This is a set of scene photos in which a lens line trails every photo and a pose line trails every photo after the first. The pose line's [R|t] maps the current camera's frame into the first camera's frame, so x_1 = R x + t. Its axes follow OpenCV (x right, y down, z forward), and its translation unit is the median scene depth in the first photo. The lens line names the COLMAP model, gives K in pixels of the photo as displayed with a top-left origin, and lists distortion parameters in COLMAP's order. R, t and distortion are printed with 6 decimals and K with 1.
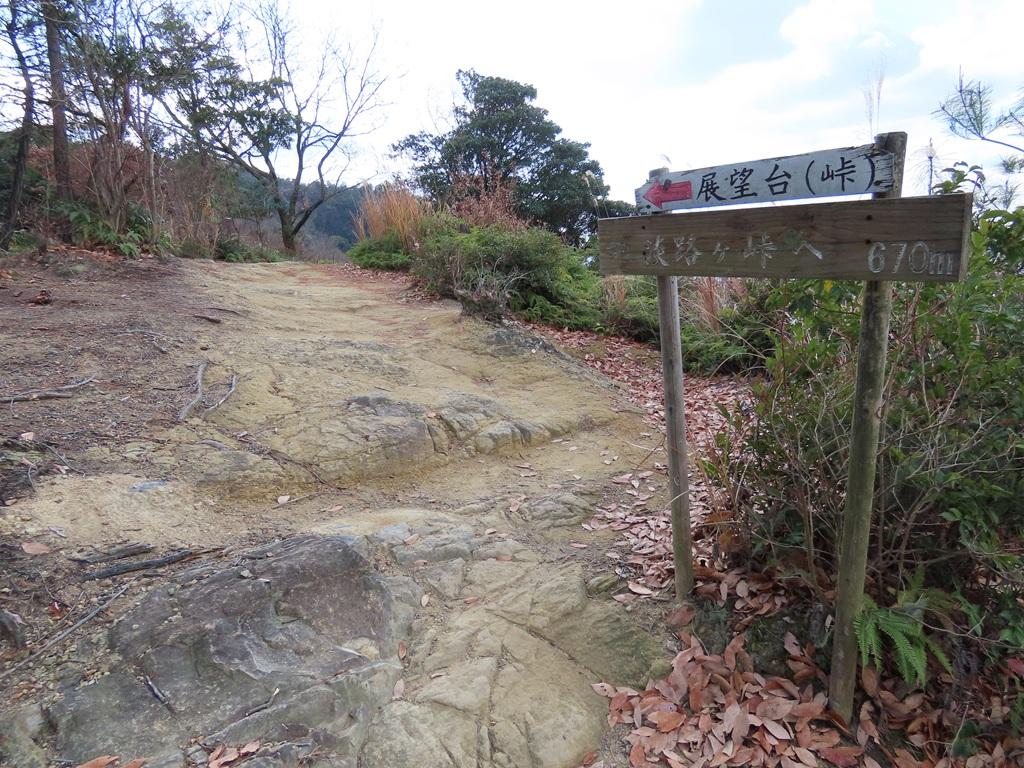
lens RADIAL K [[645.7, 0, 512.5], [0, 645.7, 382.0], [0, 0, 1]] dist [-0.011661, -0.002062]
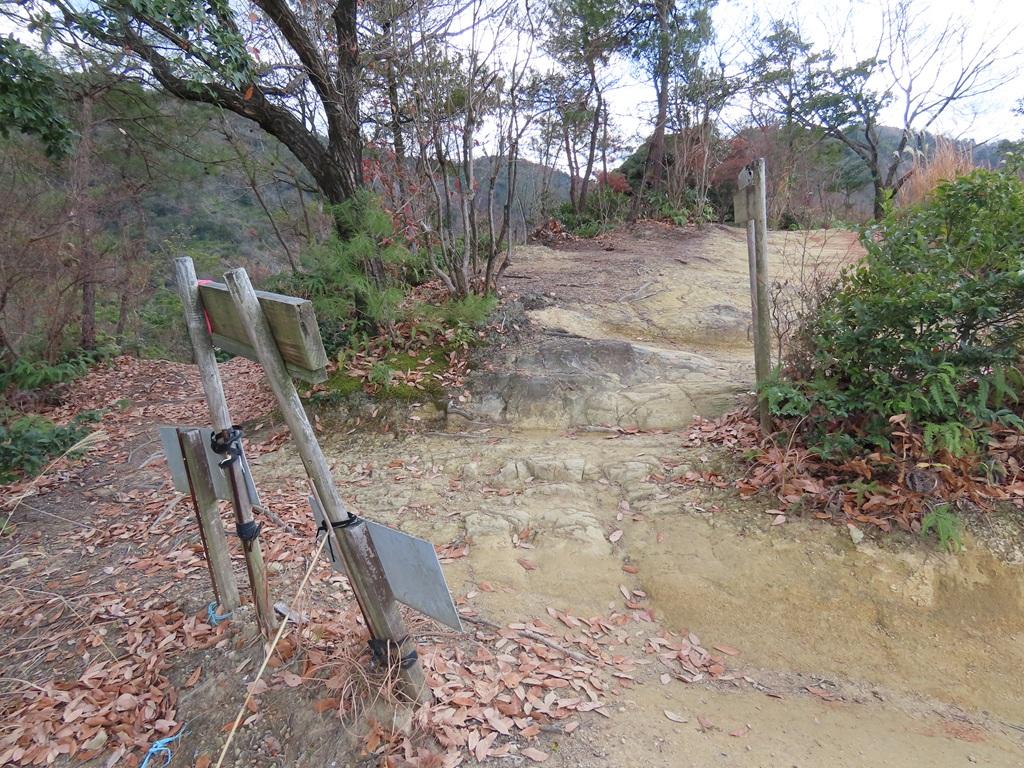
lens RADIAL K [[645.7, 0, 511.2], [0, 645.7, 383.3], [0, 0, 1]] dist [-0.011661, -0.002062]
pose [[0.606295, 0.171685, -0.776486, 0.550255], [-0.140130, 0.984204, 0.108197, 0.084271], [0.782796, 0.043210, 0.620776, -0.322321]]
